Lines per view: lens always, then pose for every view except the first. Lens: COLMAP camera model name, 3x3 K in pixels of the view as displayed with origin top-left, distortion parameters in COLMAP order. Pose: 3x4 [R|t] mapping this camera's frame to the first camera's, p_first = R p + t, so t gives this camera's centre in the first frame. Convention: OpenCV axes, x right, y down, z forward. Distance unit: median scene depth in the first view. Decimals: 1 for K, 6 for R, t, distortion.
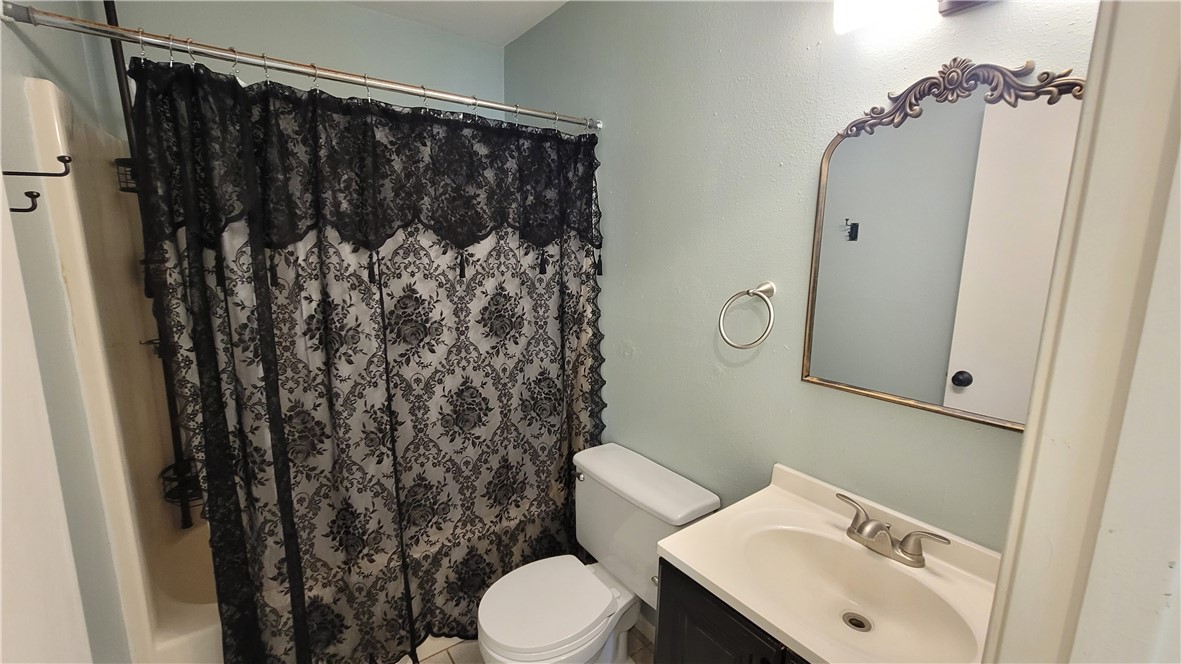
lens RADIAL K [[477.4, 0, 585.5], [0, 477.4, 332.9], [0, 0, 1]] dist [-0.006357, -0.001523]
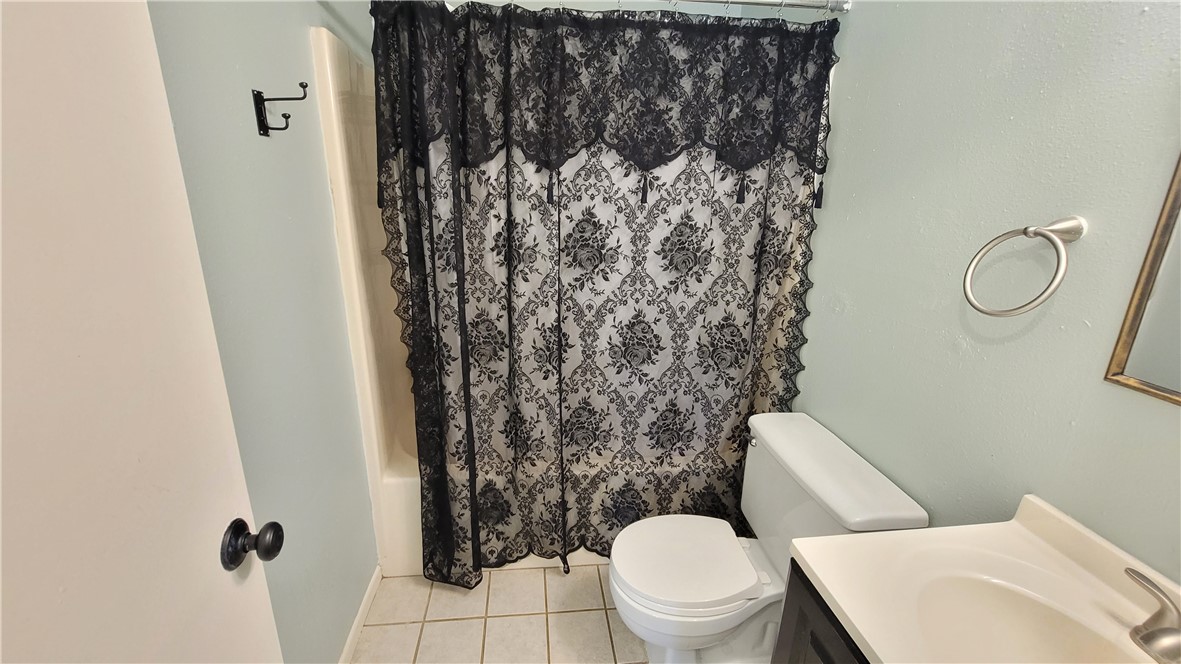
lens RADIAL K [[477.4, 0, 589.1], [0, 477.4, 334.0], [0, 0, 1]] dist [-0.006357, -0.001523]
pose [[0.868713, 0.150869, -0.471780, 0.127260], [-0.096431, 0.985772, 0.137674, 0.017900], [0.485839, -0.074105, 0.870901, 0.120788]]
